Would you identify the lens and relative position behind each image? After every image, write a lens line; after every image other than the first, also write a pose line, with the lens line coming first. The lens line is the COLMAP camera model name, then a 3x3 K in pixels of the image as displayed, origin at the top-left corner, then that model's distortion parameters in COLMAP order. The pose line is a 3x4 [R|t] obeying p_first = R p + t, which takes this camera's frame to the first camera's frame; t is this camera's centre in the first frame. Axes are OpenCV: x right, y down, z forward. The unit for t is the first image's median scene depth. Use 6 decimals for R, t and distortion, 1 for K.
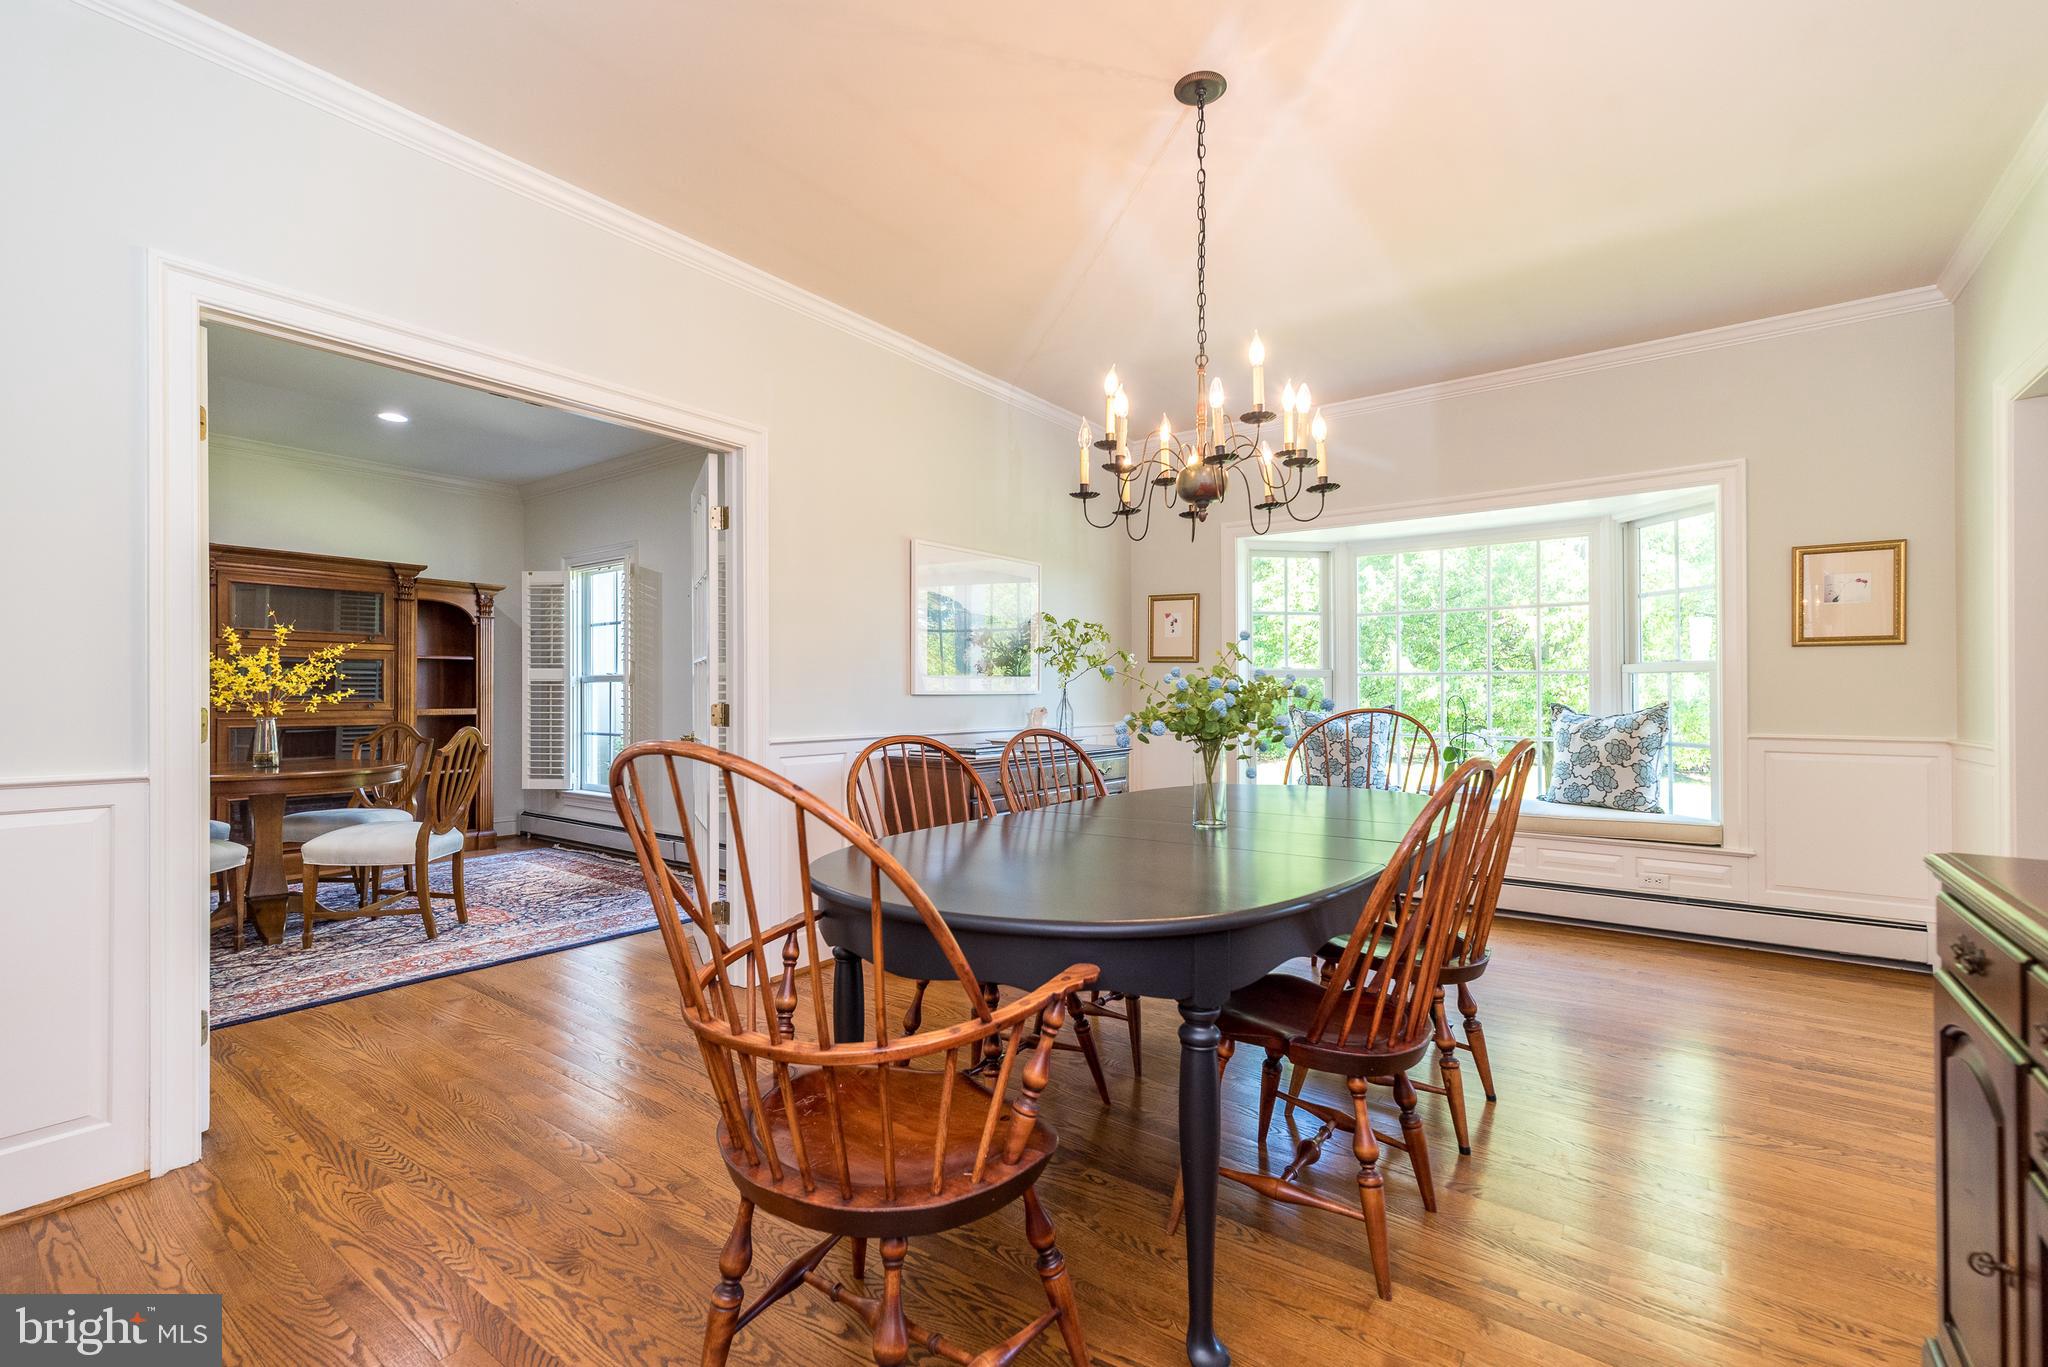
lens RADIAL K [[897.6, 0, 1028.3], [0, 897.6, 696.9], [0, 0, 1]] dist [0.002708, 0.000211]
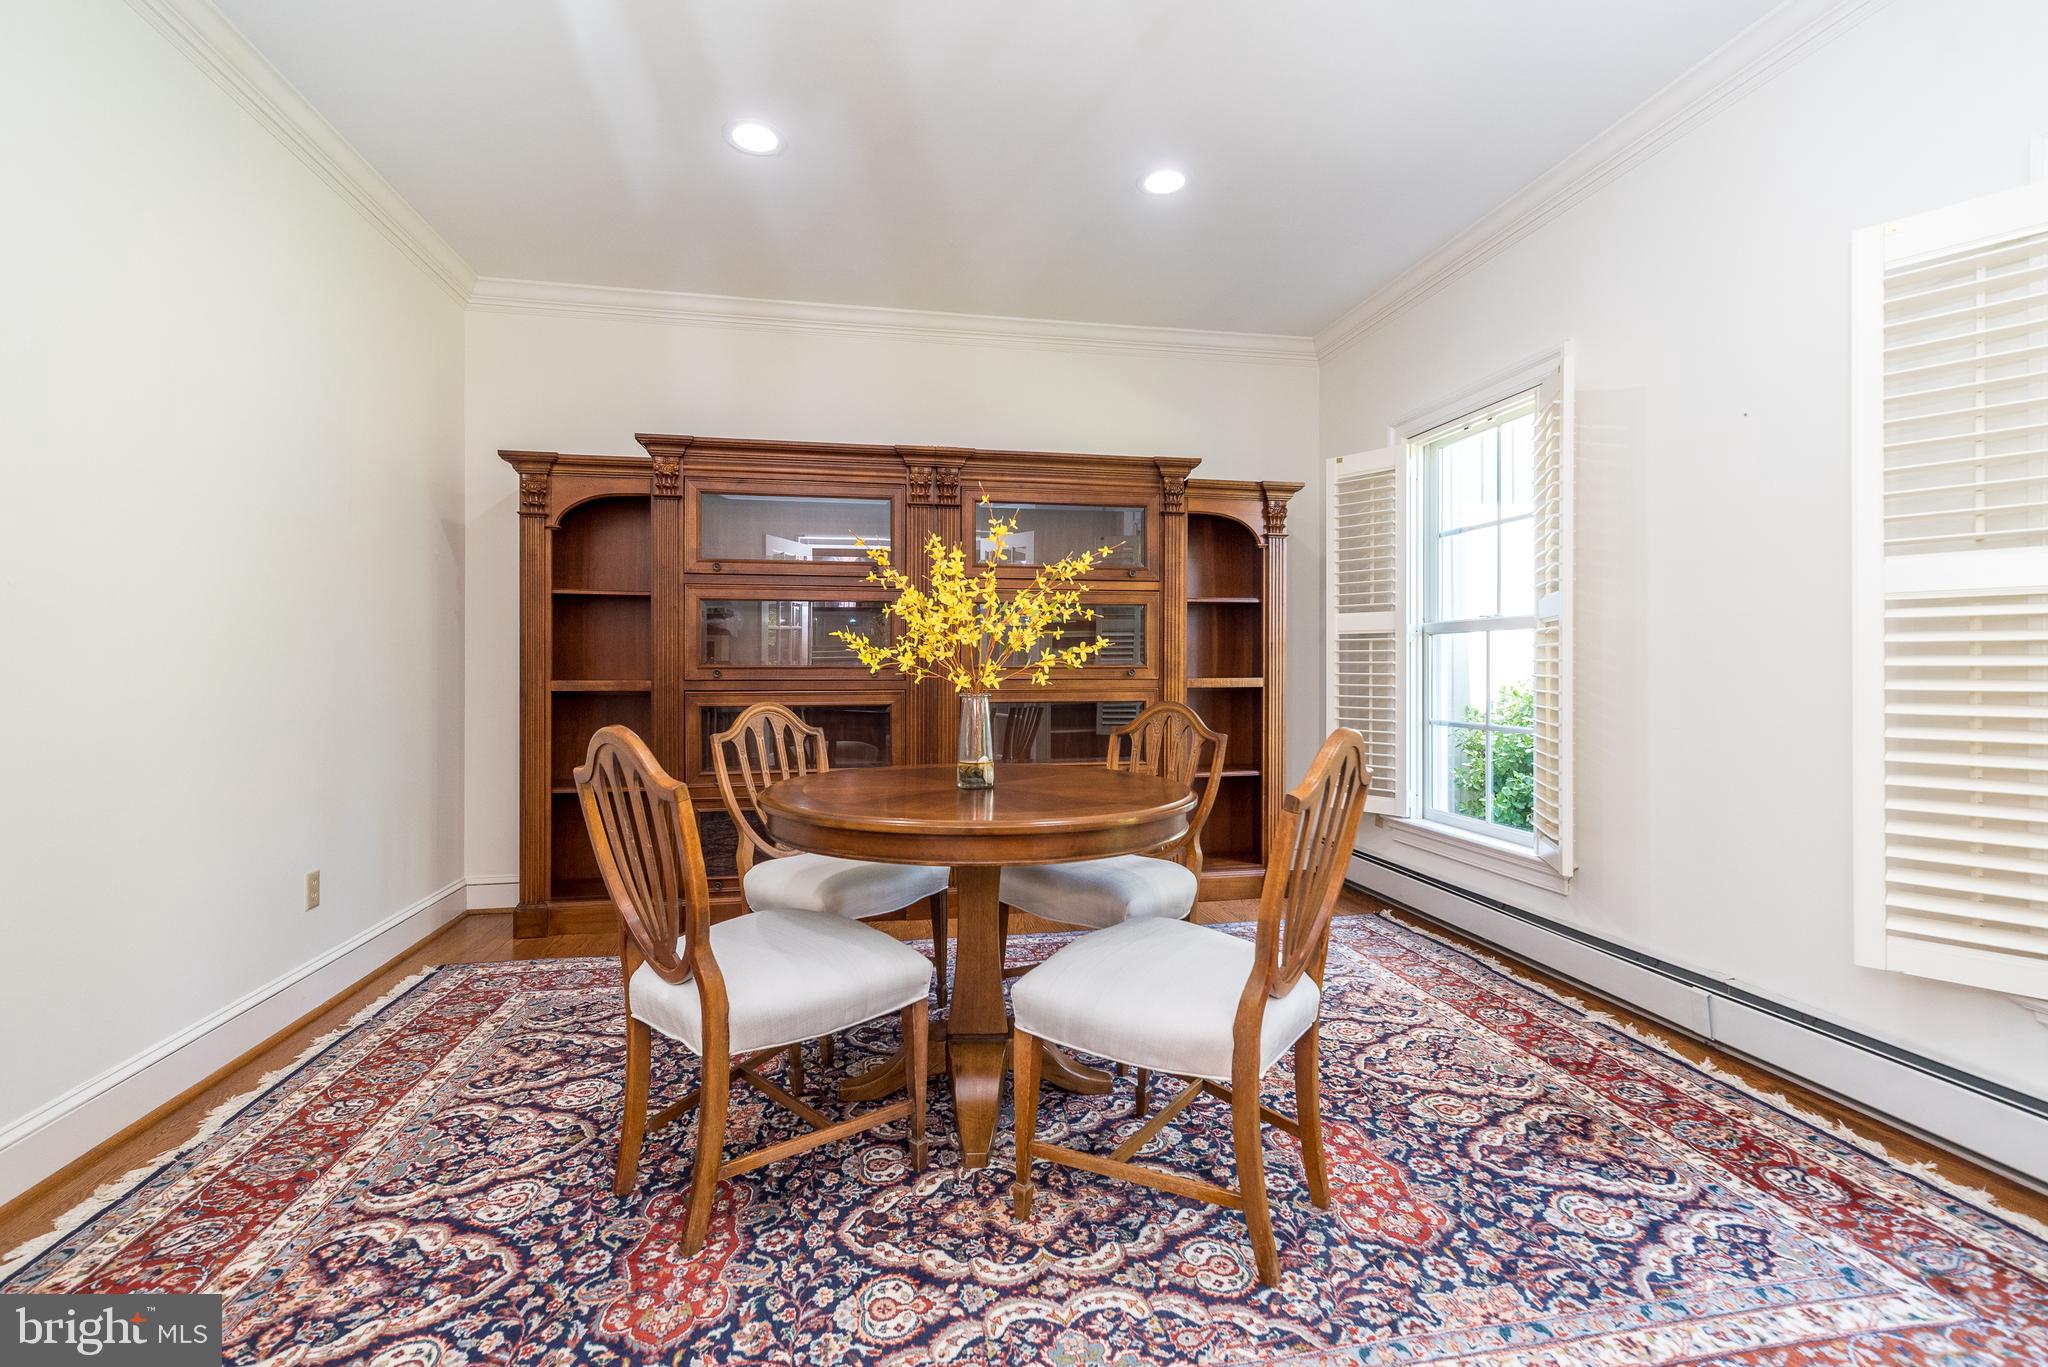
lens RADIAL K [[897.6, 0, 1028.3], [0, 897.6, 696.9], [0, 0, 1]] dist [0.002708, 0.000211]
pose [[0.738340, 0.020506, -0.674117, -0.310446], [0.003003, 0.999428, 0.033691, 0.004675], [0.674422, -0.026900, 0.737856, 0.418764]]
